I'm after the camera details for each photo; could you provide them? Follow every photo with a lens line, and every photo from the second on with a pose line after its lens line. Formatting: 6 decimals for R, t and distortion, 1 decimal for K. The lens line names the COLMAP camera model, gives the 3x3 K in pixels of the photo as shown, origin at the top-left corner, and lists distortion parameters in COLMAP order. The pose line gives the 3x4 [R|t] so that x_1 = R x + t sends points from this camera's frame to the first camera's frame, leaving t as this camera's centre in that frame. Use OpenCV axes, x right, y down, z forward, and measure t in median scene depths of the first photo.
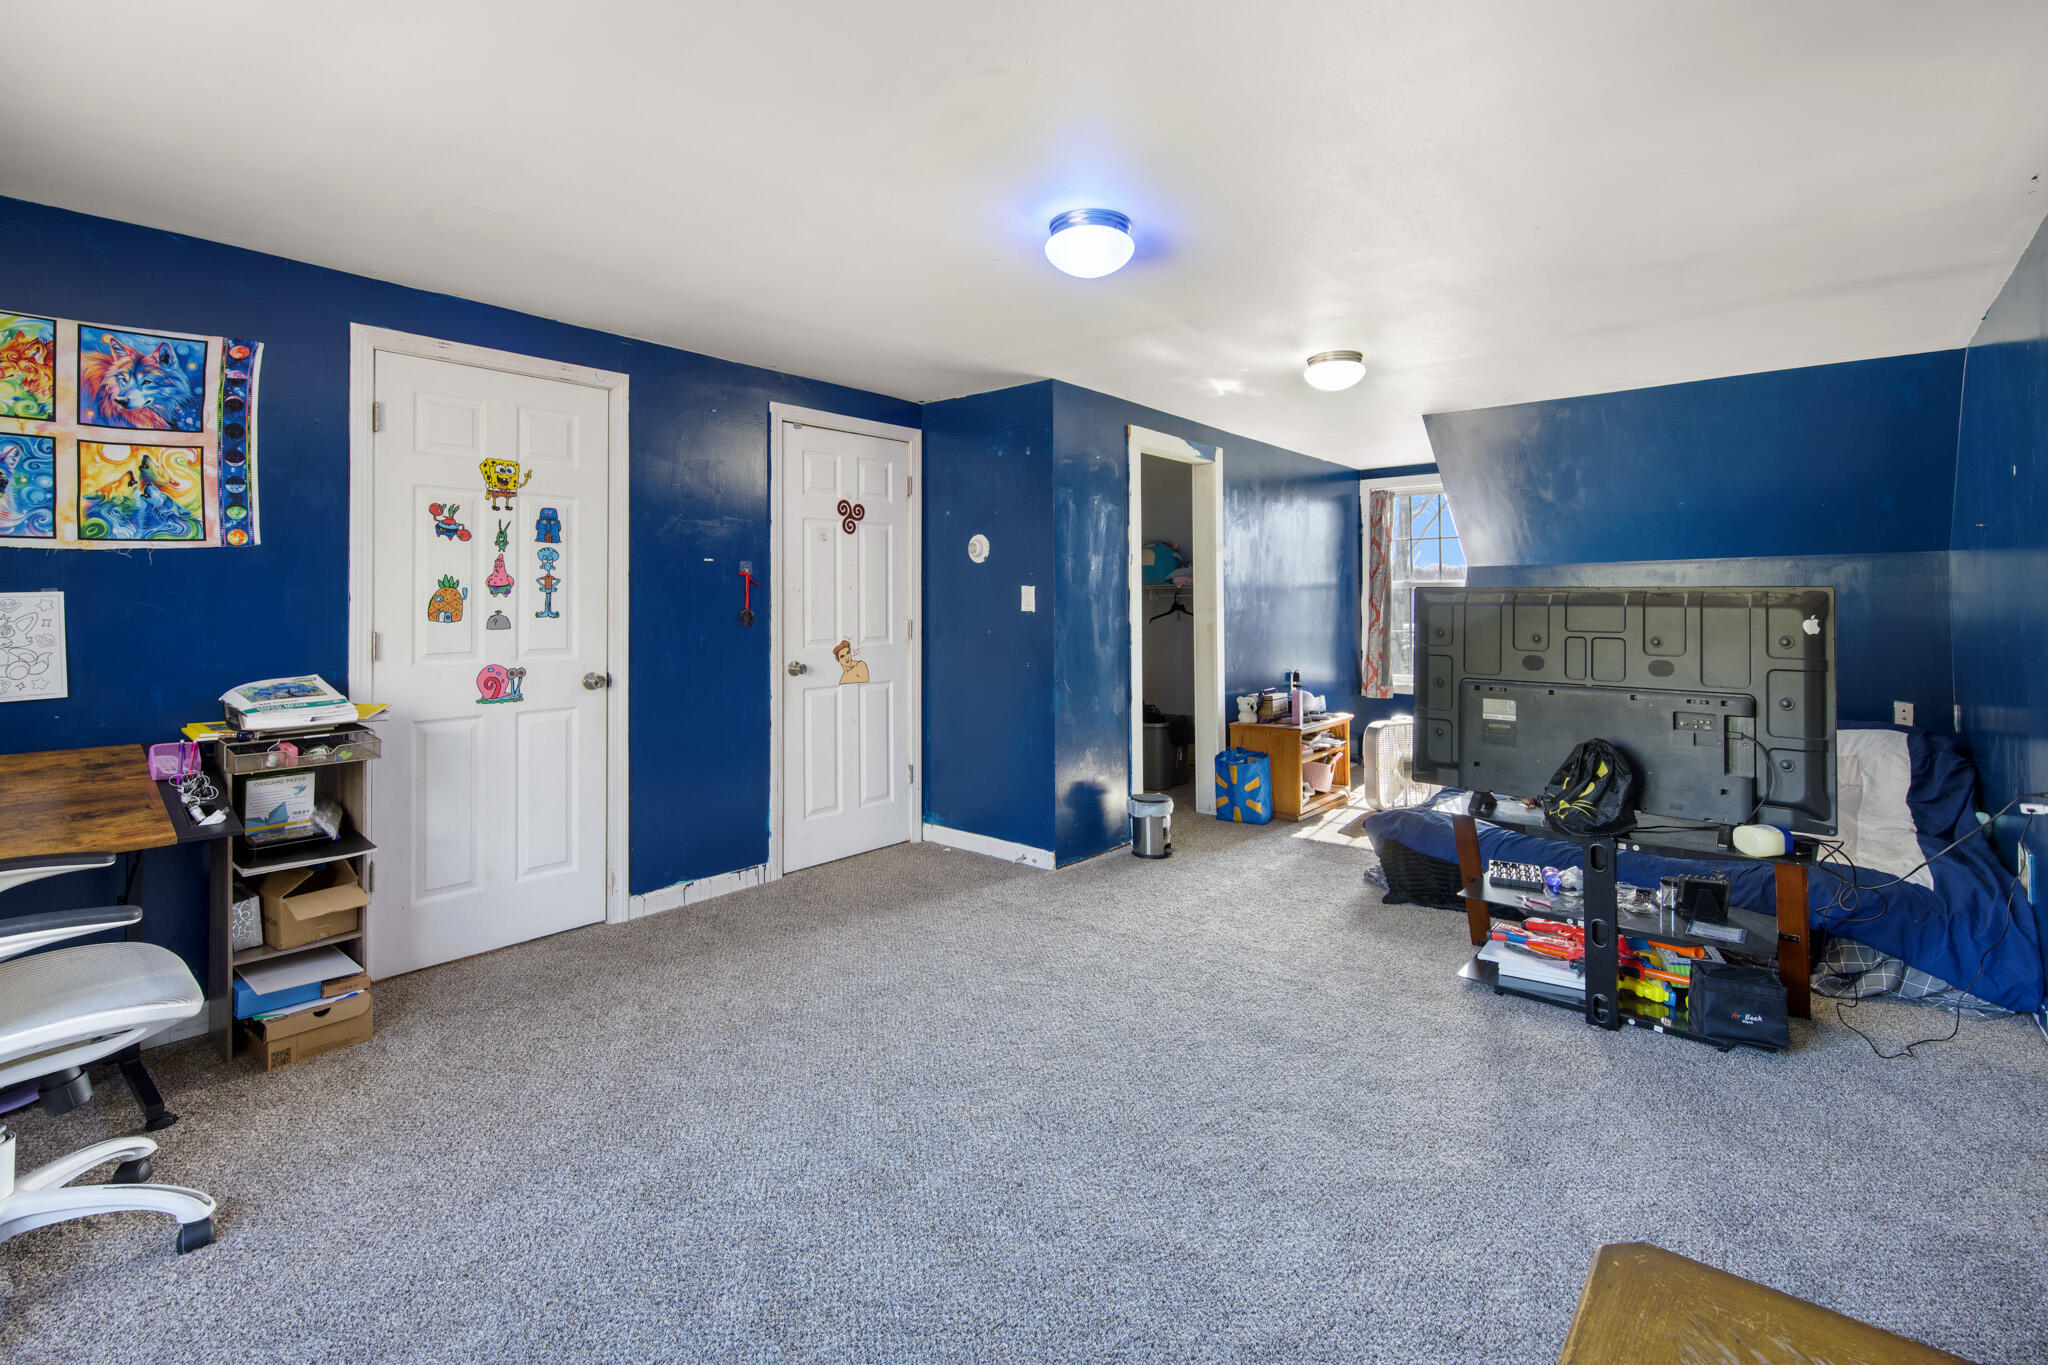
lens RADIAL K [[953.5, 0, 1018.5], [0, 953.5, 594.9], [0, 0, 1]] dist [0.000868, 0.000063]
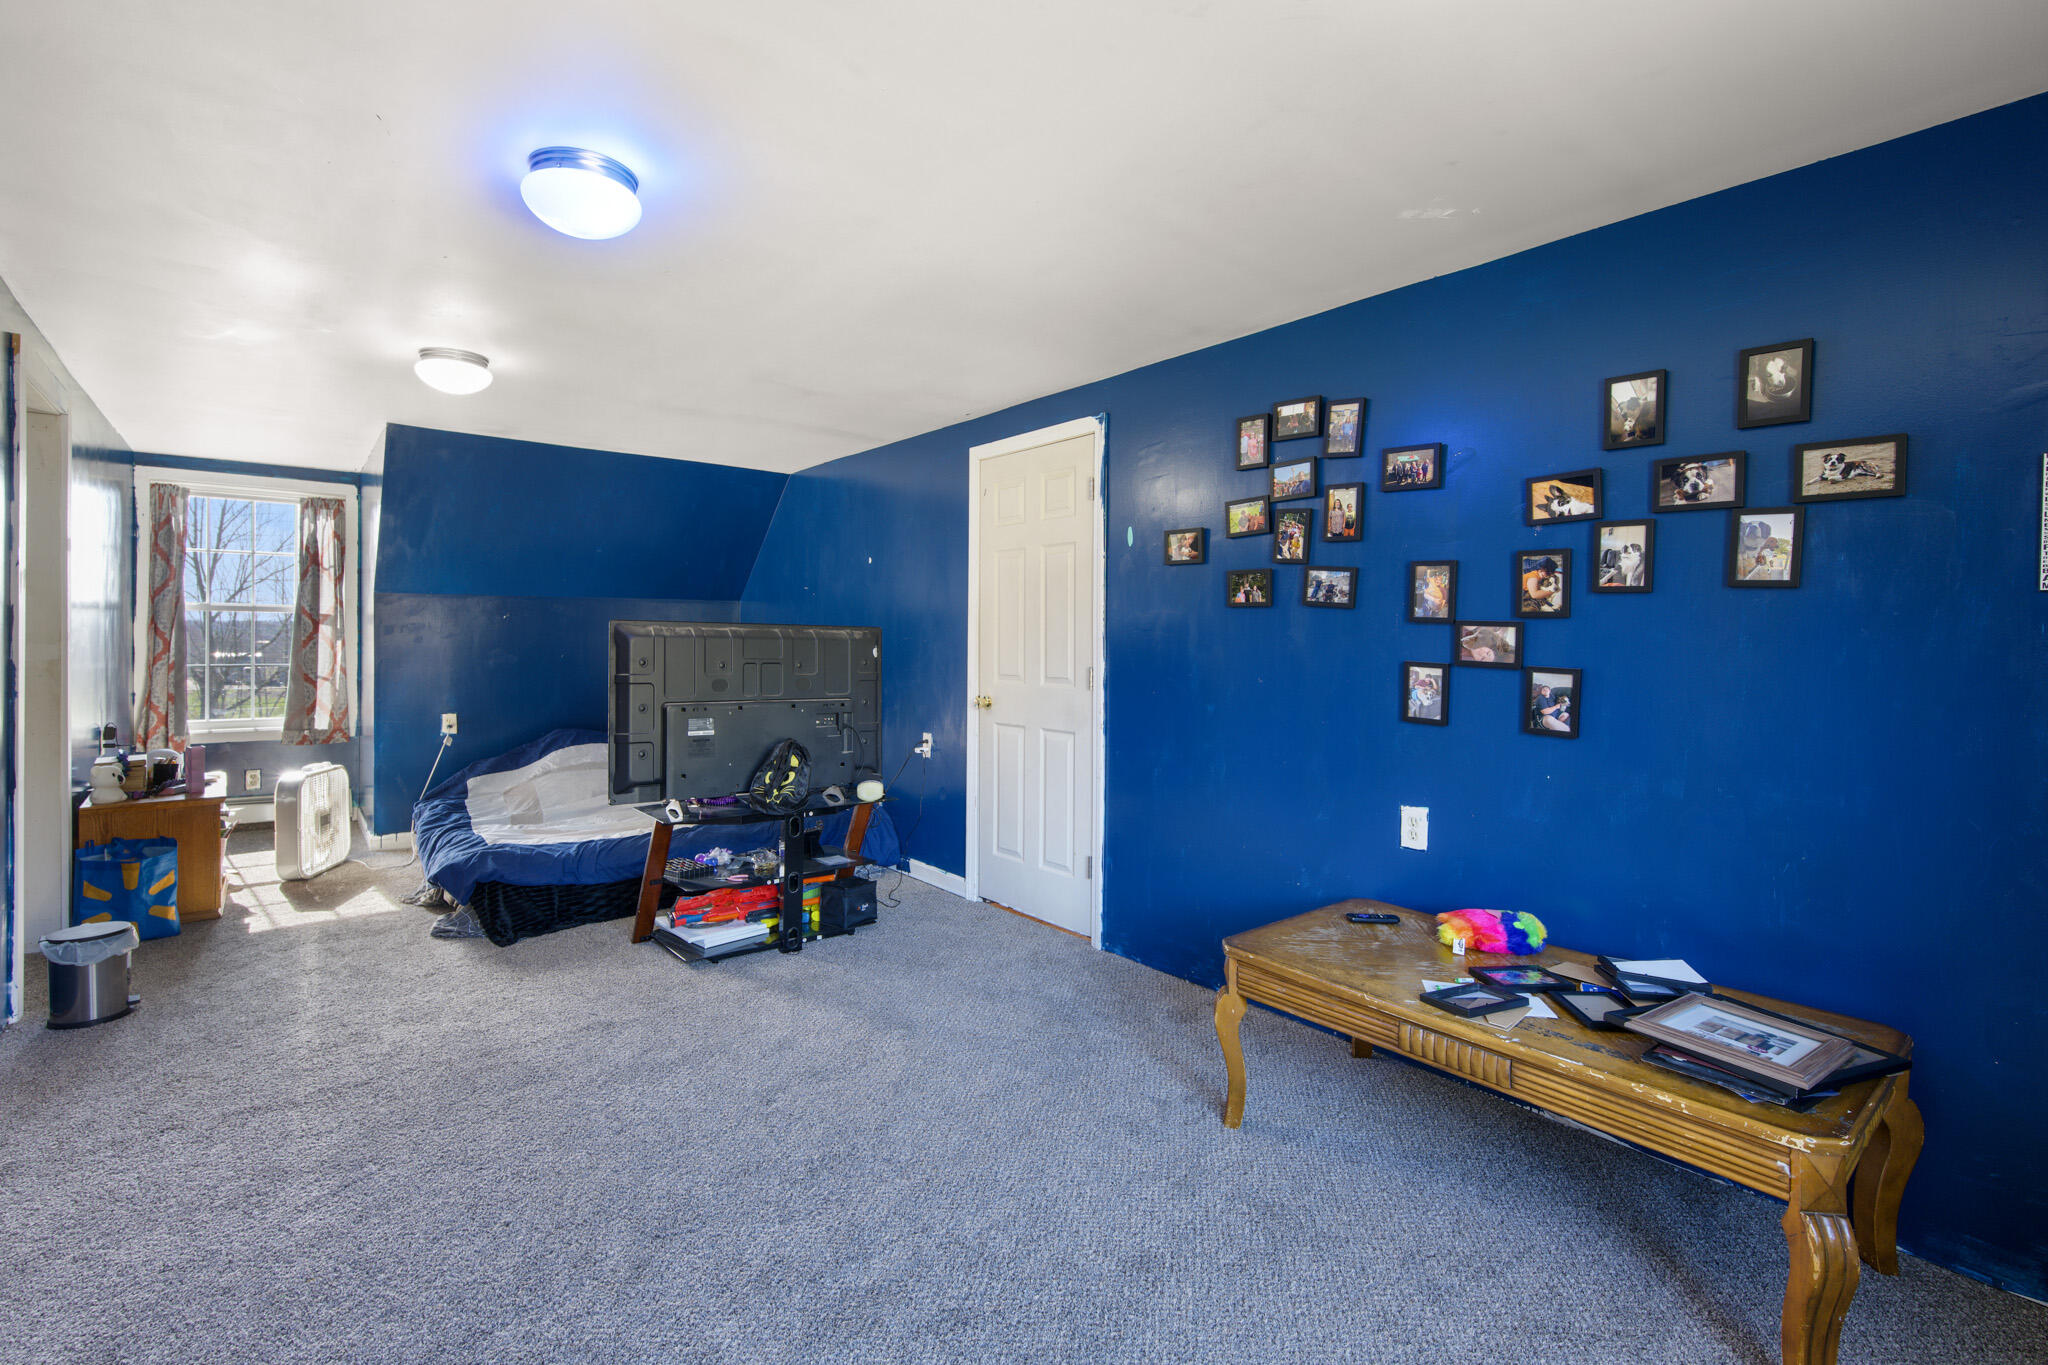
lens RADIAL K [[932.5, 0, 1029.4], [0, 932.5, 650.2], [0, 0, 1]] dist [0.000721, 0.000134]
pose [[0.165943, -0.010279, 0.986082, -0.535644], [-0.019934, 0.999706, 0.013775, 0.002072], [-0.985934, -0.021943, 0.165690, 0.393252]]
